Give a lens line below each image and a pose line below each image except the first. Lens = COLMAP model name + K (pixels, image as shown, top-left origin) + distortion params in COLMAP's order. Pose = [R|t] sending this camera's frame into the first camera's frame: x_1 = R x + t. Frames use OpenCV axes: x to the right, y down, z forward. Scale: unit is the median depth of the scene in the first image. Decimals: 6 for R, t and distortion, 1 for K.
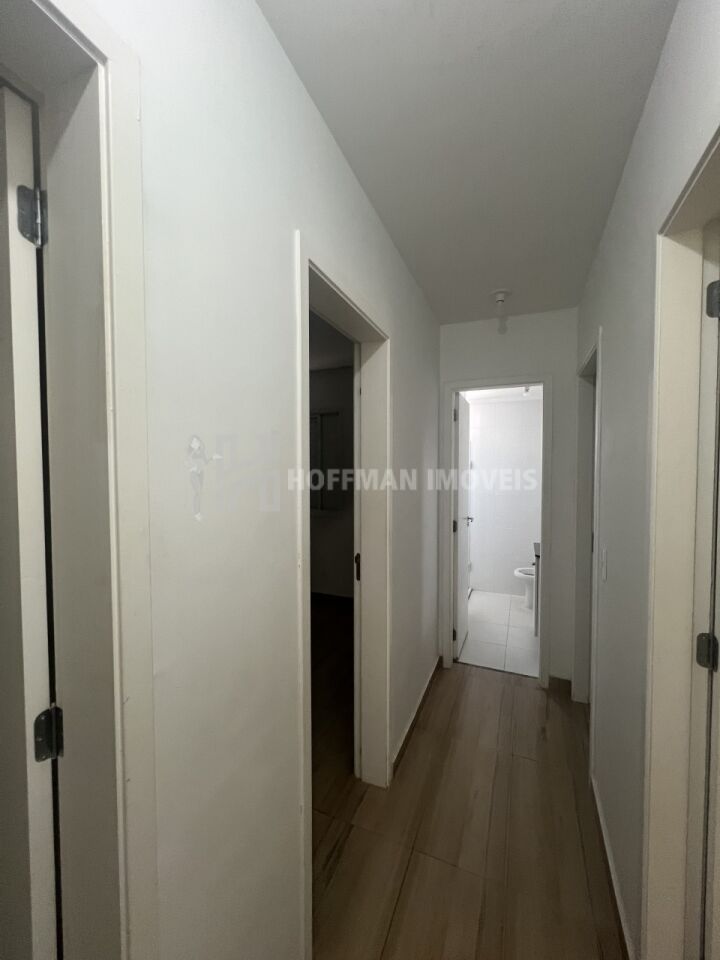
lens RADIAL K [[382.8, 0, 358.3], [0, 382.8, 482.3], [0, 0, 1]] dist [-0.000946, -0.000189]
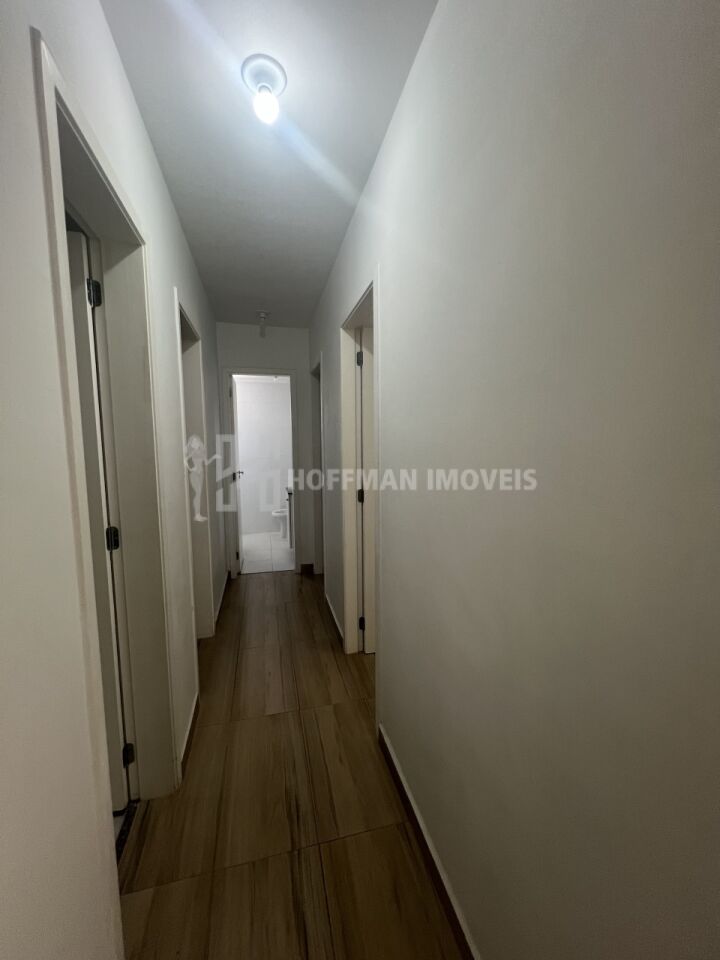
lens RADIAL K [[382.8, 0, 358.3], [0, 382.8, 482.3], [0, 0, 1]] dist [-0.000946, -0.000189]
pose [[0.795879, -0.066490, 0.601794, -0.218331], [0.027183, 0.996873, 0.074191, 0.050627], [-0.604845, -0.042689, 0.795198, -0.348511]]
